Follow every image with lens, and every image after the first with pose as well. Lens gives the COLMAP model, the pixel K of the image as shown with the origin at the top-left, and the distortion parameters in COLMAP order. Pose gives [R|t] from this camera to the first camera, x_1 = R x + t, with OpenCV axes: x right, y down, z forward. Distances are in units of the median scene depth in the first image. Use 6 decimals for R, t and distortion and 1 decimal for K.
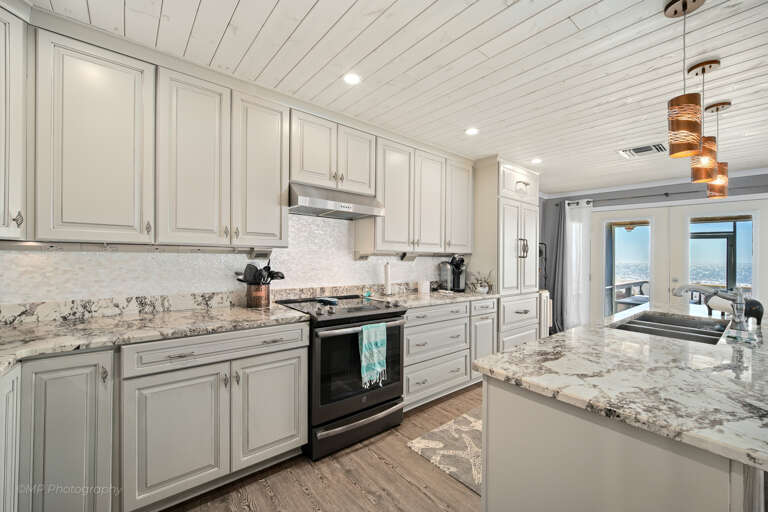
lens RADIAL K [[315.9, 0, 374.3], [0, 315.9, 256.7], [0, 0, 1]] dist [-0.001461, -0.000358]
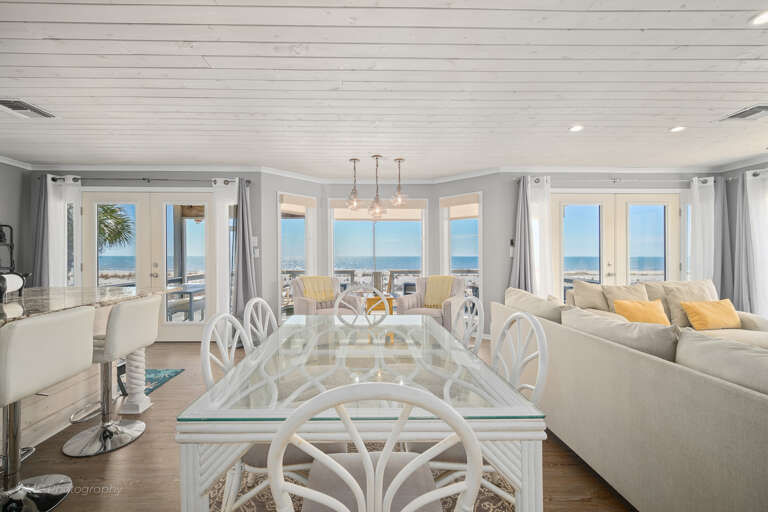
lens RADIAL K [[315.9, 0, 374.3], [0, 315.9, 256.7], [0, 0, 1]] dist [-0.001461, -0.000358]
pose [[0.610398, -0.025440, 0.791687, 0.714442], [0.018764, 0.999668, 0.017656, 0.053156], [-0.791873, 0.004078, 0.610672, -0.236771]]
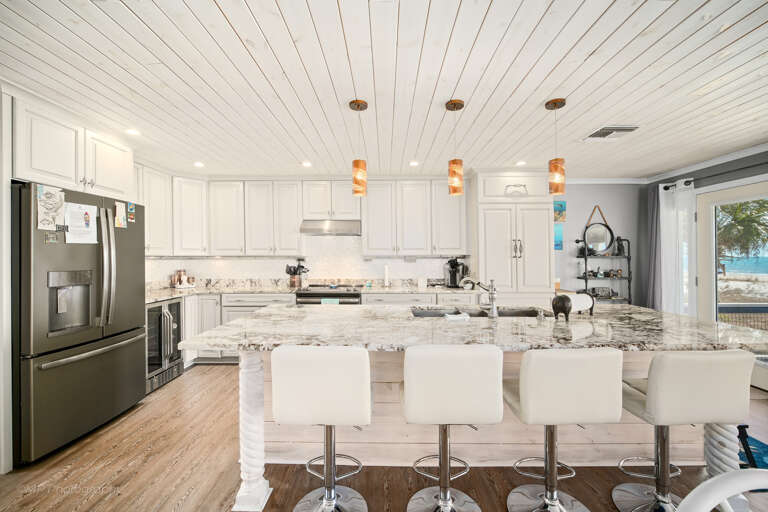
lens RADIAL K [[315.9, 0, 374.3], [0, 315.9, 256.7], [0, 0, 1]] dist [-0.001461, -0.000358]
pose [[0.763458, -0.023823, -0.645418, 0.856227], [0.013335, 0.999688, -0.021127, 0.016977], [0.645720, 0.007523, 0.763537, -0.100042]]
